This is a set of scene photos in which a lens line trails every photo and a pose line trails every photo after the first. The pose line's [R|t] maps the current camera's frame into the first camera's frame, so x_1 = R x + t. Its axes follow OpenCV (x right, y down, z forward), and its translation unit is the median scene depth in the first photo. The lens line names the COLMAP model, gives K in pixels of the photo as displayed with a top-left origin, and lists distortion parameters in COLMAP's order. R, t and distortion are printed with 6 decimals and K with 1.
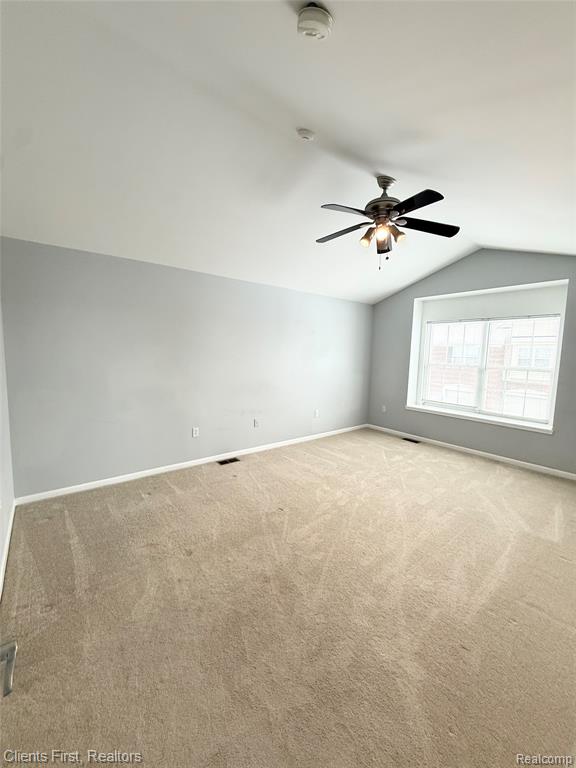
lens RADIAL K [[305.4, 0, 288.0], [0, 305.4, 384.0], [0, 0, 1]] dist [-0.001332, -0.000228]
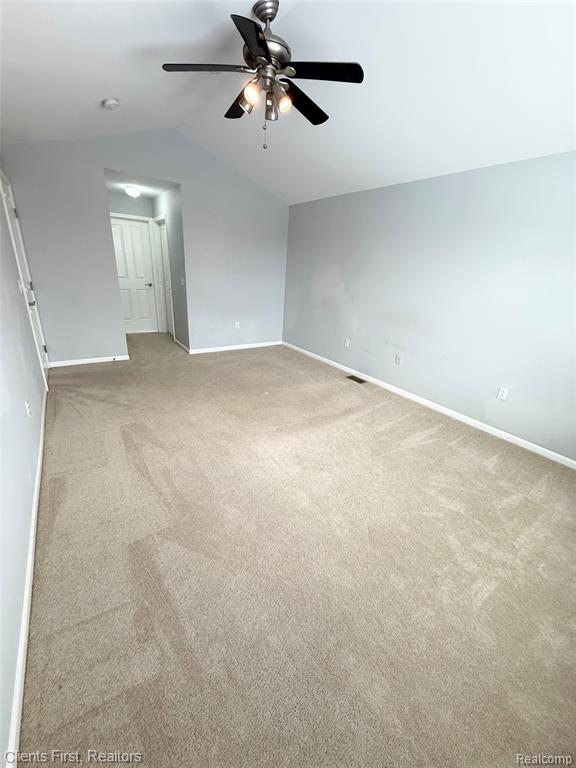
lens RADIAL K [[305.4, 0, 288.0], [0, 305.4, 384.0], [0, 0, 1]] dist [-0.001332, -0.000228]
pose [[-0.098948, 0.322214, -0.941482, 0.839630], [-0.167105, 0.927308, 0.334925, -0.050880], [0.980961, 0.190466, -0.037911, 0.806162]]
